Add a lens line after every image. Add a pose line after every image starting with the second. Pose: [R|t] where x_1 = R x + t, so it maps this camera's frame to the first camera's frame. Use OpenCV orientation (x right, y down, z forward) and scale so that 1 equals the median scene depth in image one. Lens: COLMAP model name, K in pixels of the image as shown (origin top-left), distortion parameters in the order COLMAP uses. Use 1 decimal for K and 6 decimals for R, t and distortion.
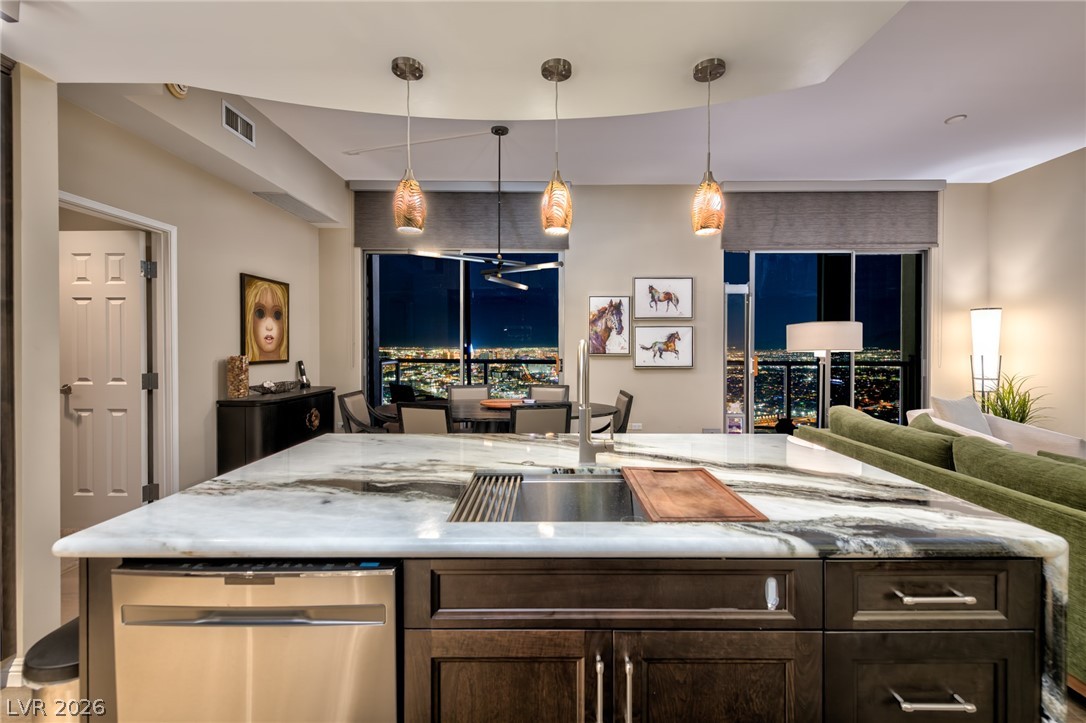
lens RADIAL K [[433.7, 0, 547.9], [0, 433.7, 351.9], [0, 0, 1]] dist [0.001679, 0.000112]
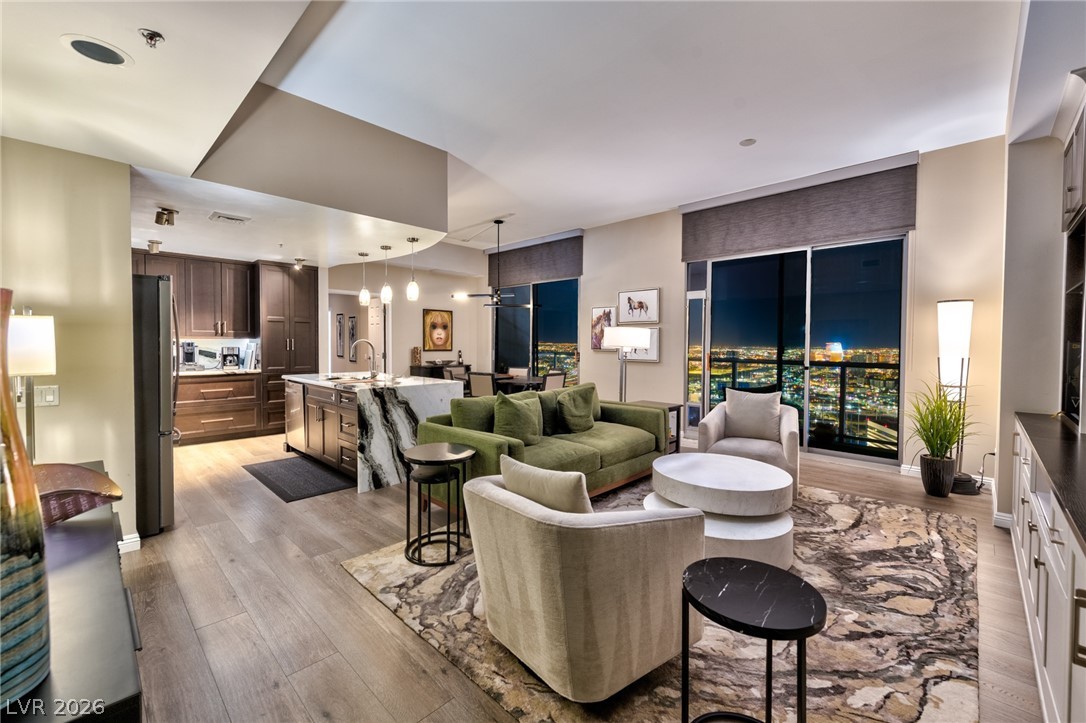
lens RADIAL K [[446.7, 0, 543.0], [0, 446.7, 361.5], [0, 0, 1]] dist [-0.001302, -0.000073]
pose [[0.716714, 0.032609, -0.696604, 0.991512], [-0.016399, 0.999418, 0.029913, 0.004291], [0.697174, -0.010015, 0.716832, -0.144541]]
